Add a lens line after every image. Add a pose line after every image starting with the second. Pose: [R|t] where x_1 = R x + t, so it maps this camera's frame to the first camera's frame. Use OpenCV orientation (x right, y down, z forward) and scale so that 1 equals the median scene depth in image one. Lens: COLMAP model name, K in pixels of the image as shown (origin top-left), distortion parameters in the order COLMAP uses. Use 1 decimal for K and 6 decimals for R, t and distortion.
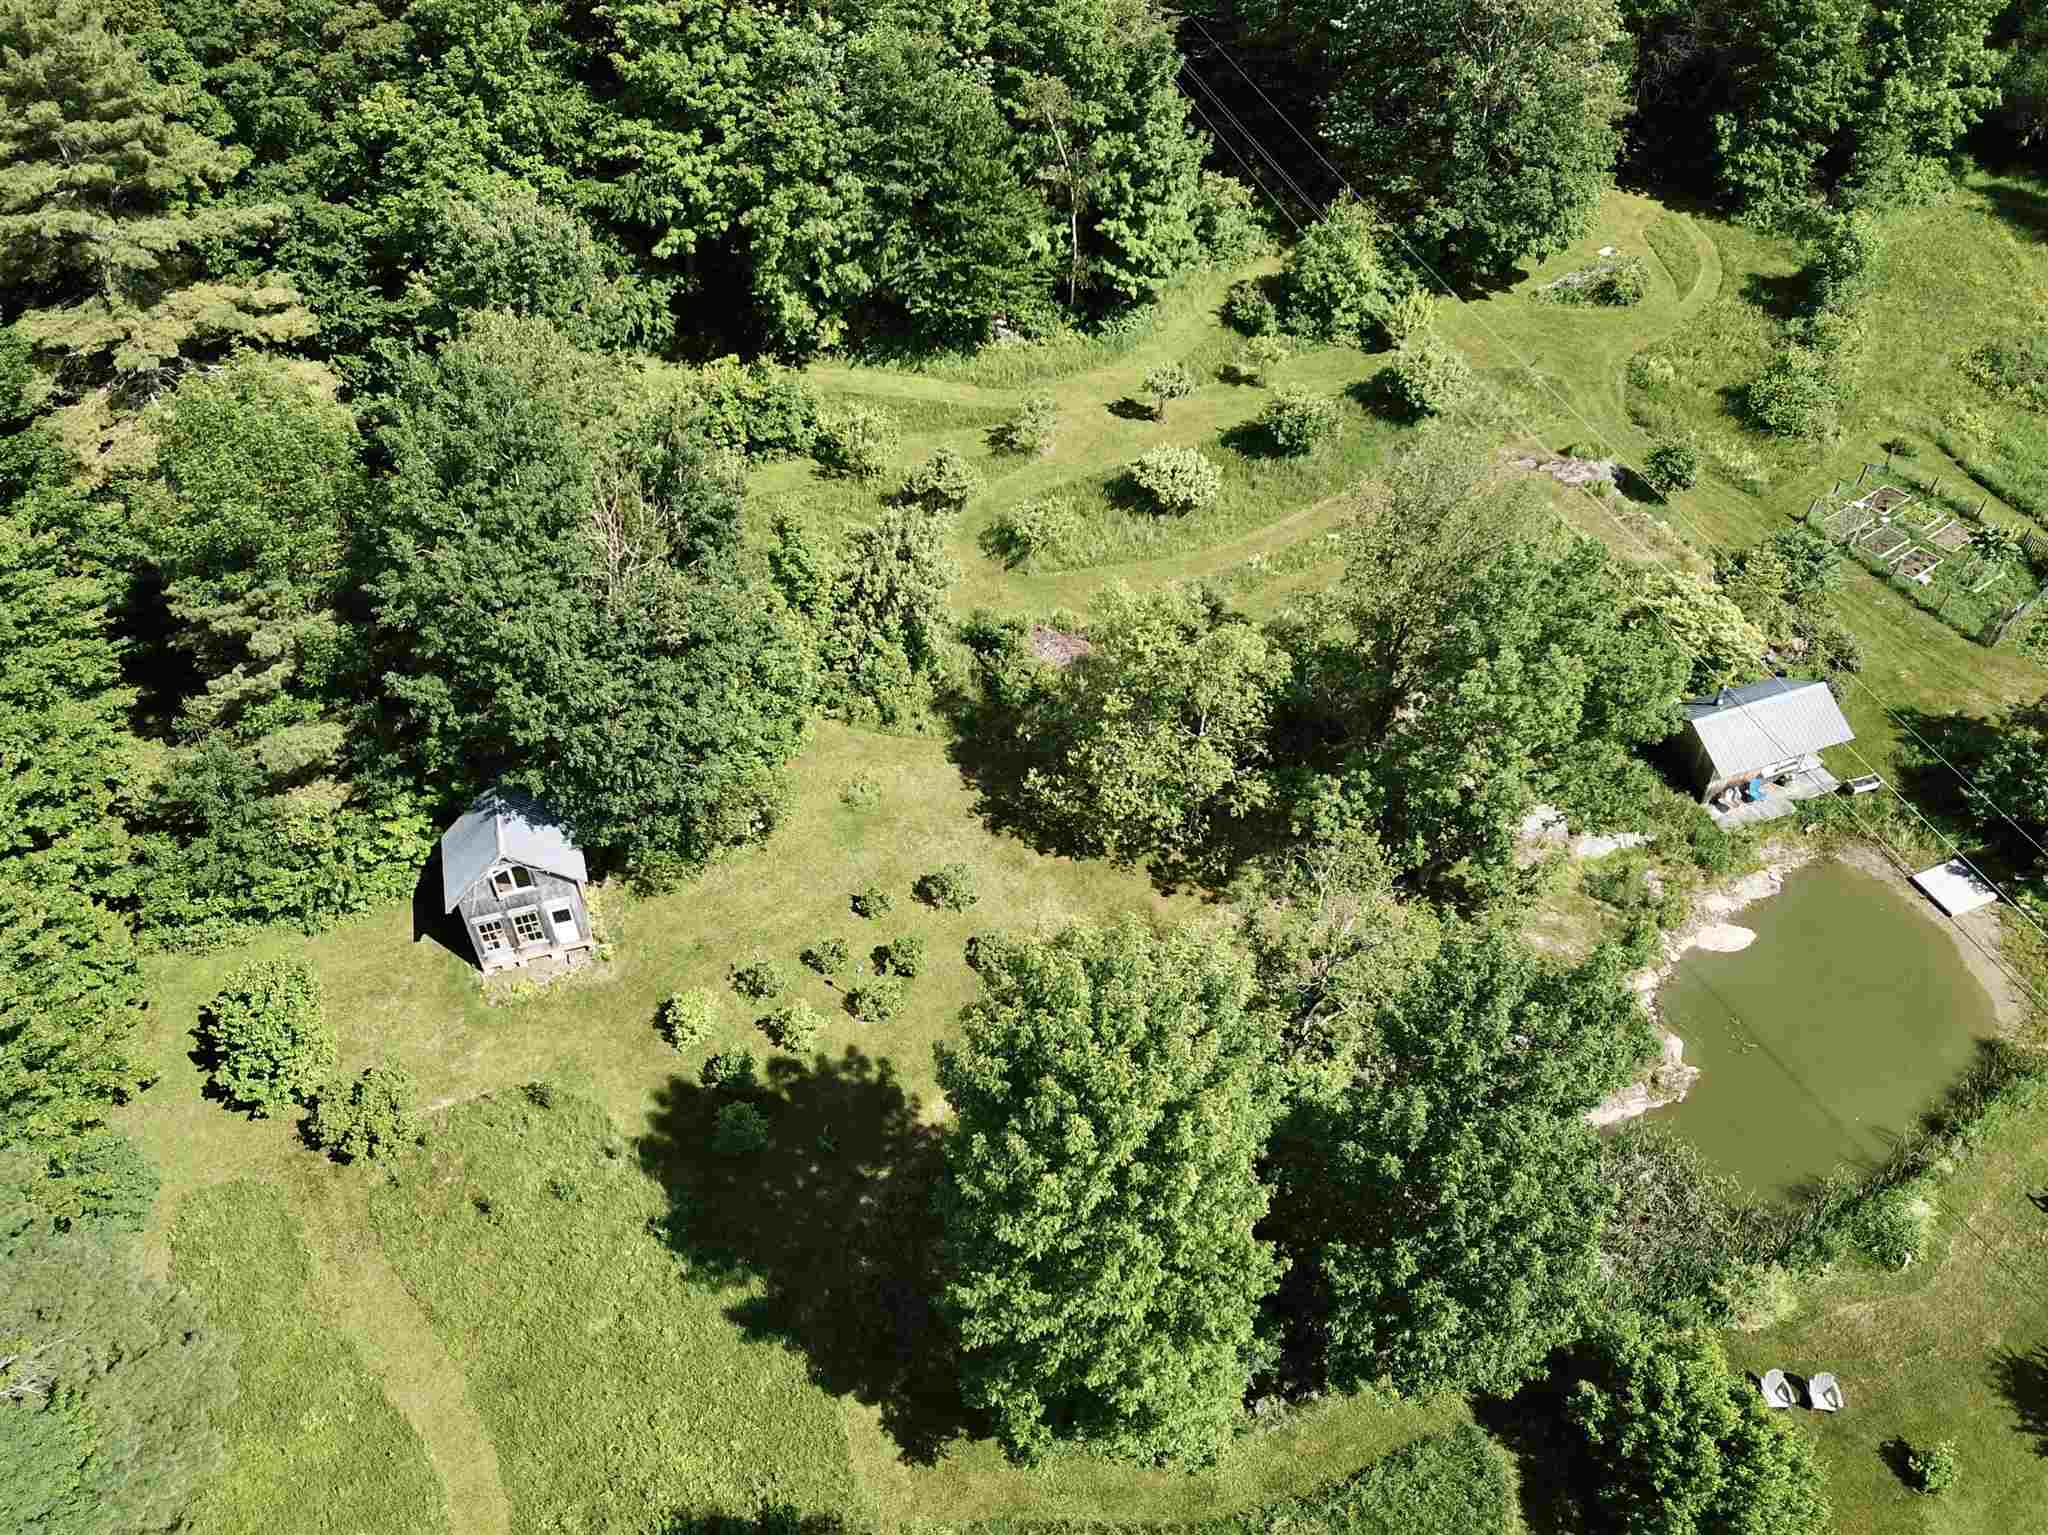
lens RADIAL K [[1540.6, 0, 1015.2], [0, 1540.6, 762.8], [0, 0, 1]] dist [0.069457, -0.100691]
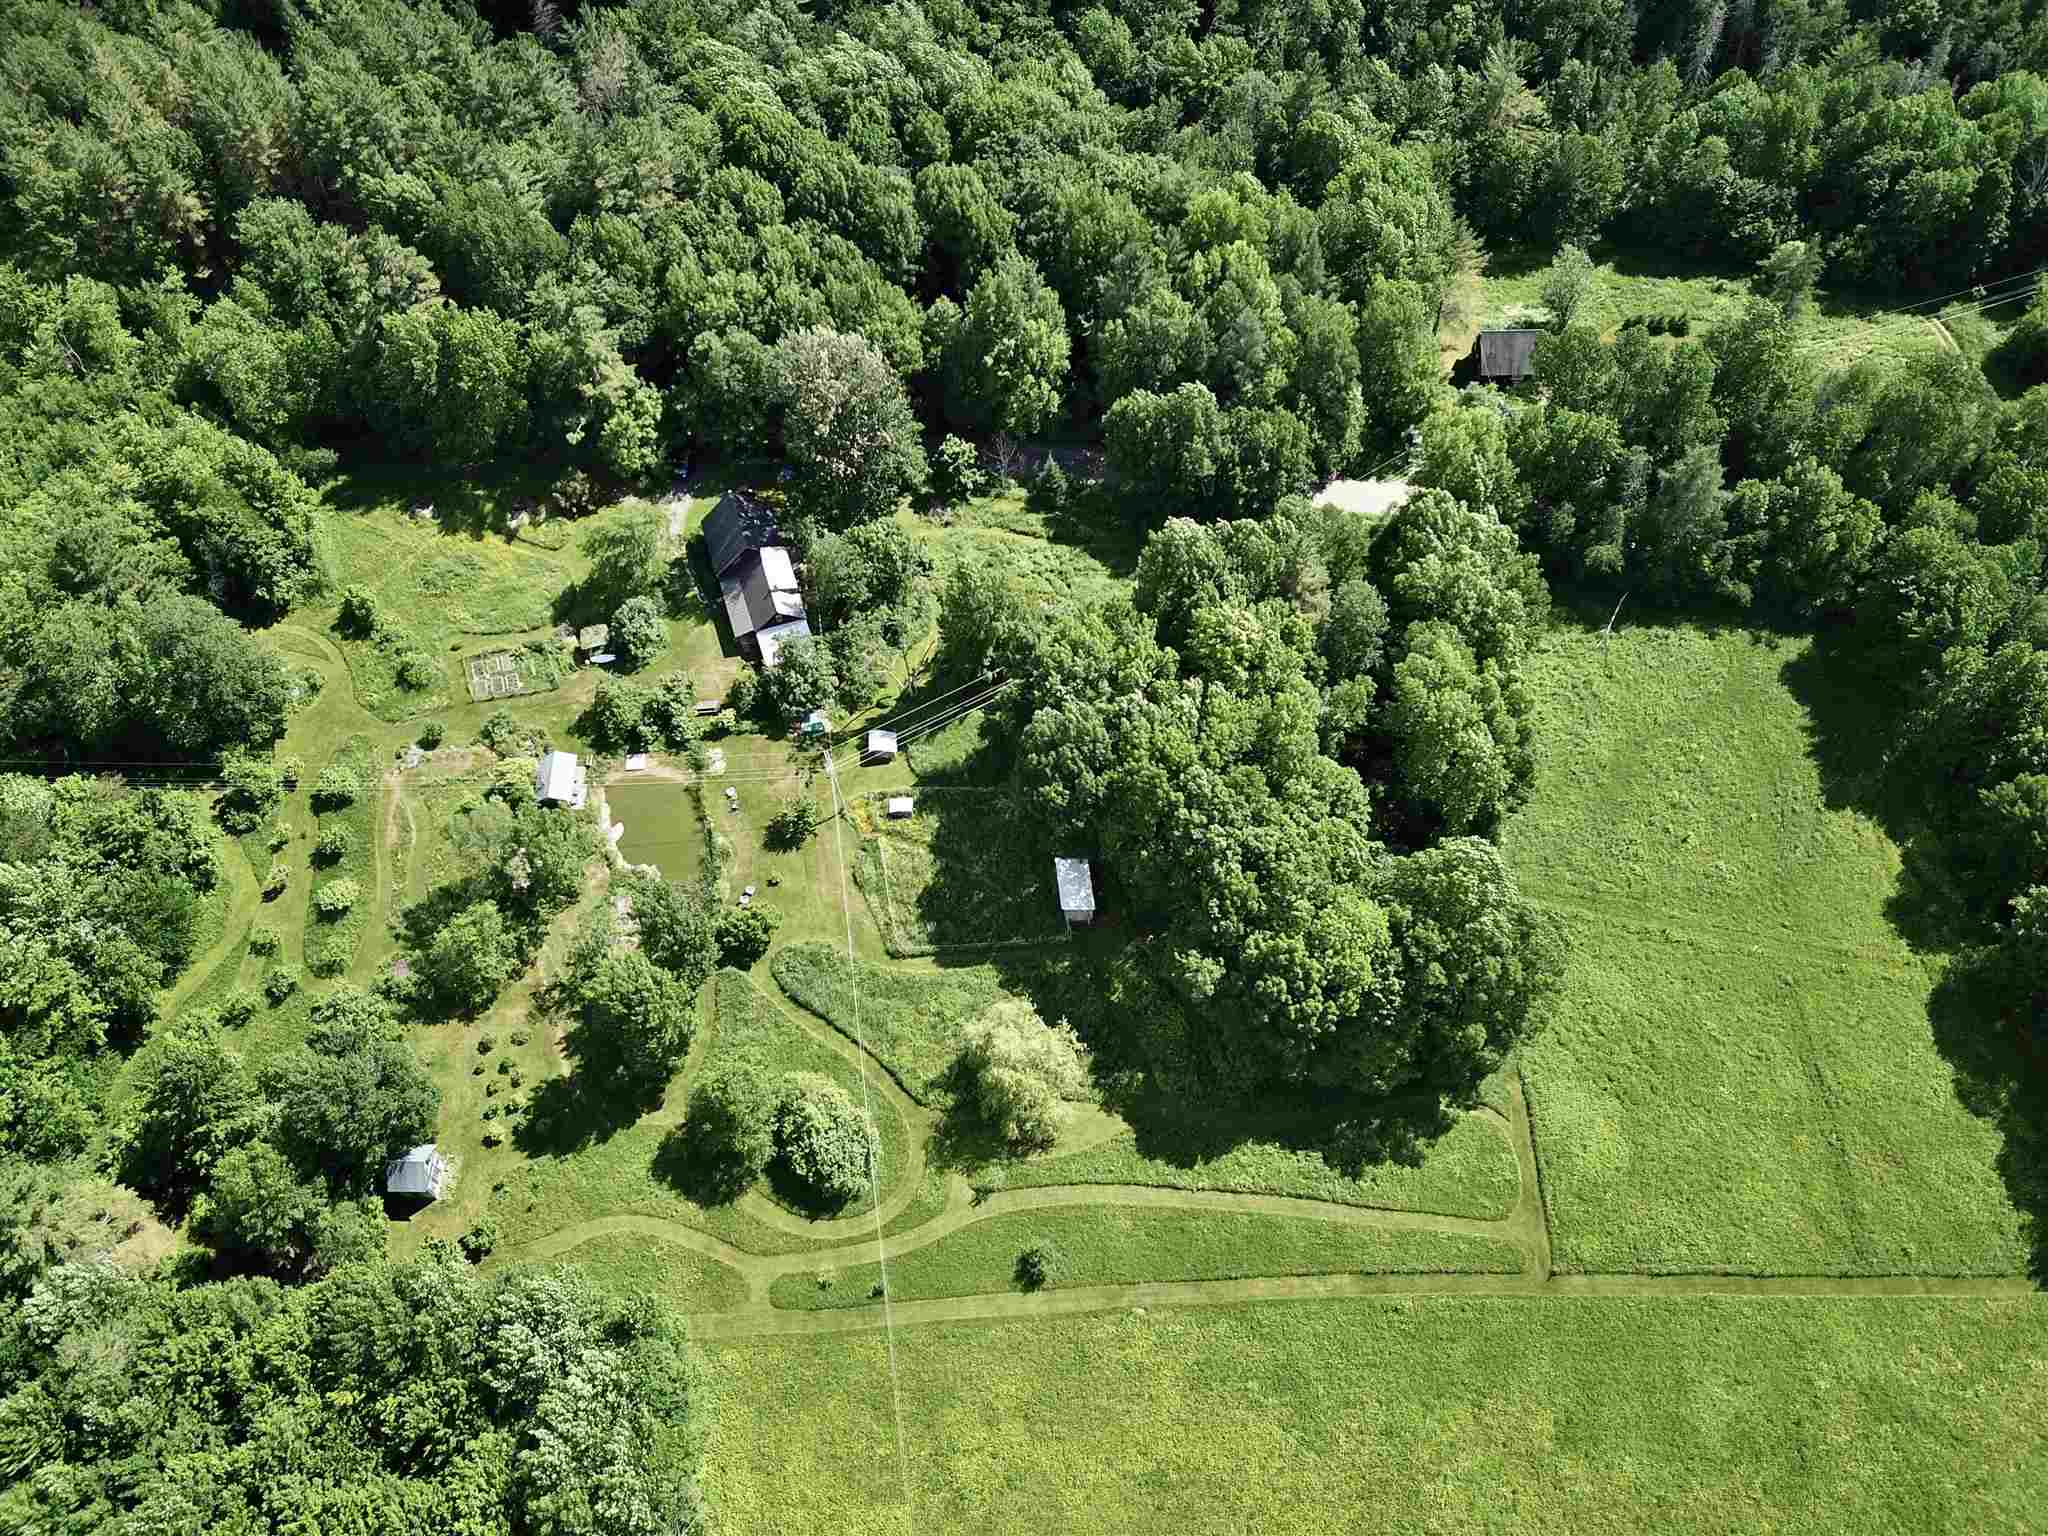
lens RADIAL K [[1540.6, 0, 1015.2], [0, 1540.6, 763.3], [0, 0, 1]] dist [0.069457, -0.100691]
pose [[0.302549, -0.760441, 0.574625, -0.995012], [0.668253, 0.599121, 0.441013, -0.829938], [-0.679634, 0.250567, 0.689430, -1.733051]]
